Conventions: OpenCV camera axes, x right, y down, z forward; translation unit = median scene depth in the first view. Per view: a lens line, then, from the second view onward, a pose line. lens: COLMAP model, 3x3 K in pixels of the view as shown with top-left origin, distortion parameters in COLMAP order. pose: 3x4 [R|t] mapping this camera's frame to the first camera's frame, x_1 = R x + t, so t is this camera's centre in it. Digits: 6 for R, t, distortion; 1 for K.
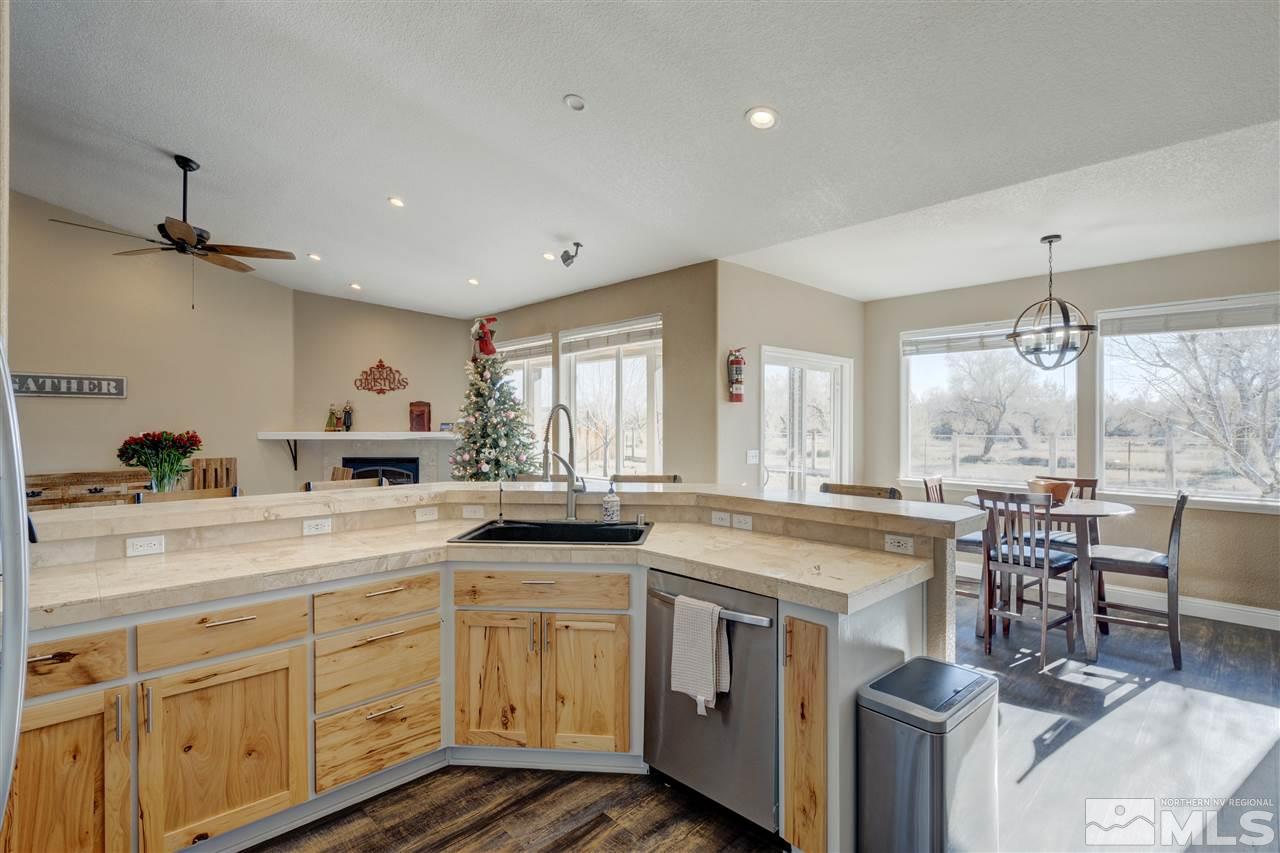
lens RADIAL K [[616.0, 0, 668.9], [0, 616.0, 425.5], [0, 0, 1]] dist [-0.001578, -0.000475]
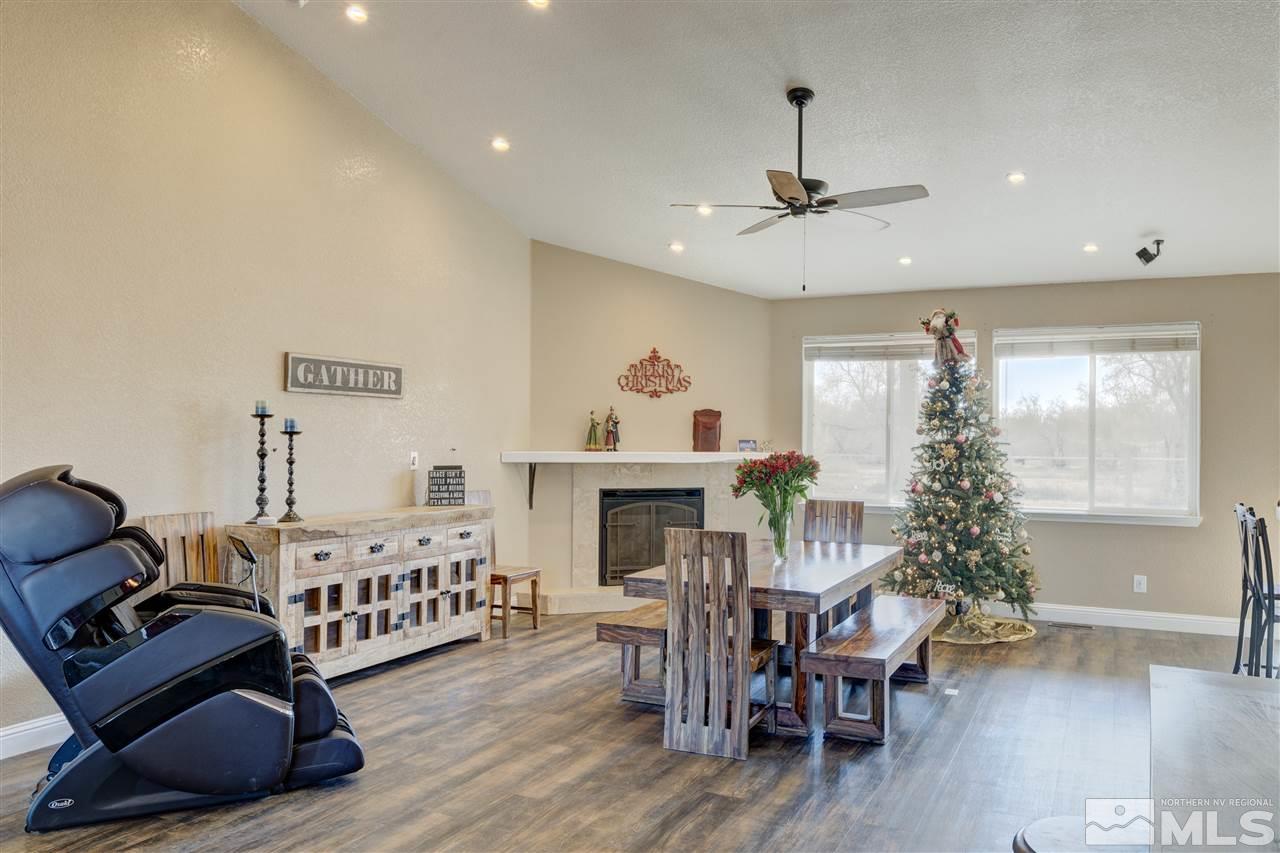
lens RADIAL K [[965.1, 0, 642.6], [0, 965.1, 437.1], [0, 0, 1]] dist [-0.013338, -0.000791]
pose [[0.939421, 0.008511, 0.342661, -1.028464], [-0.007190, 0.999961, -0.005126, -0.000788], [-0.342691, 0.002352, 0.939445, -0.033581]]
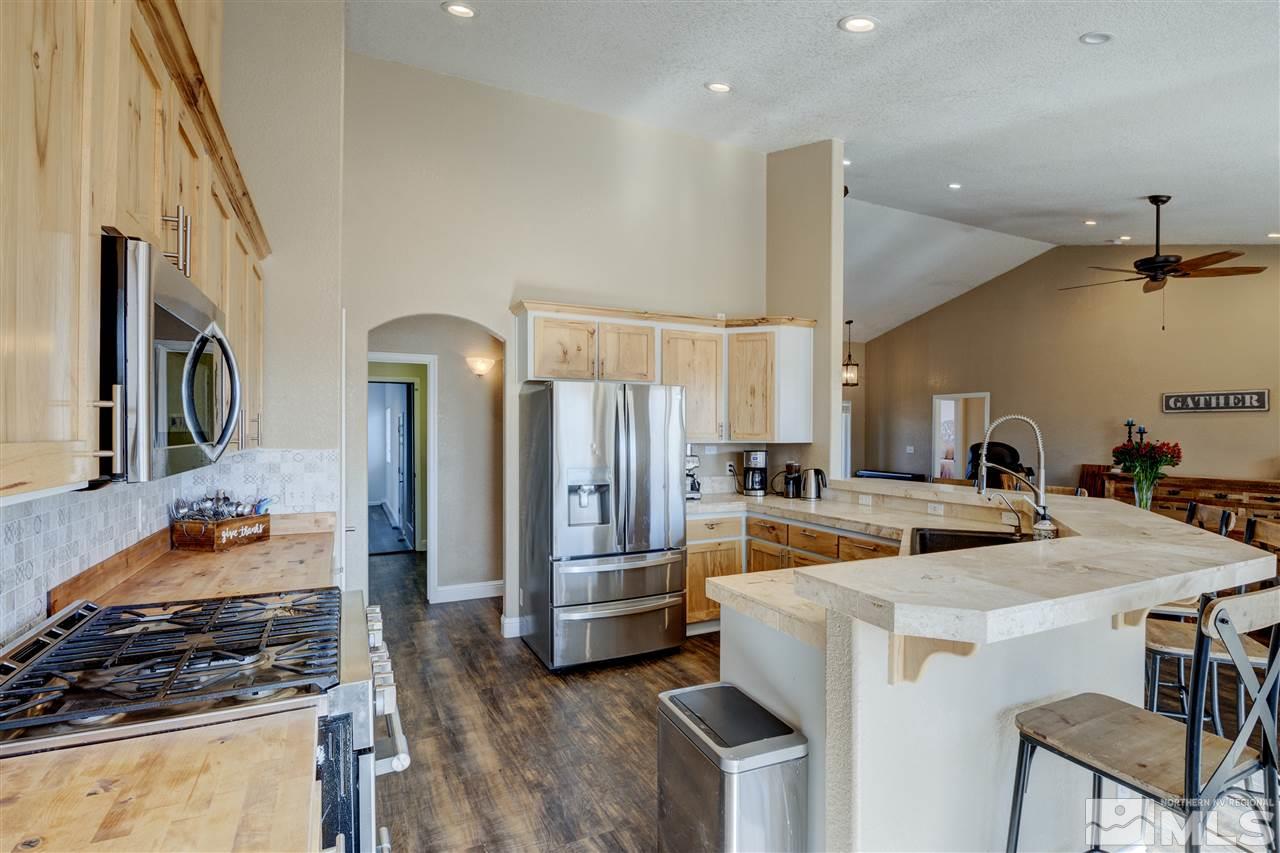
lens RADIAL K [[616.0, 0, 642.5], [0, 616.0, 431.7], [0, 0, 1]] dist [-0.001578, -0.000475]
pose [[-0.340662, -0.000633, -0.940186, 0.435880], [-0.009134, 0.999955, 0.002636, -0.002821], [0.940141, 0.009486, -0.340653, 0.390521]]
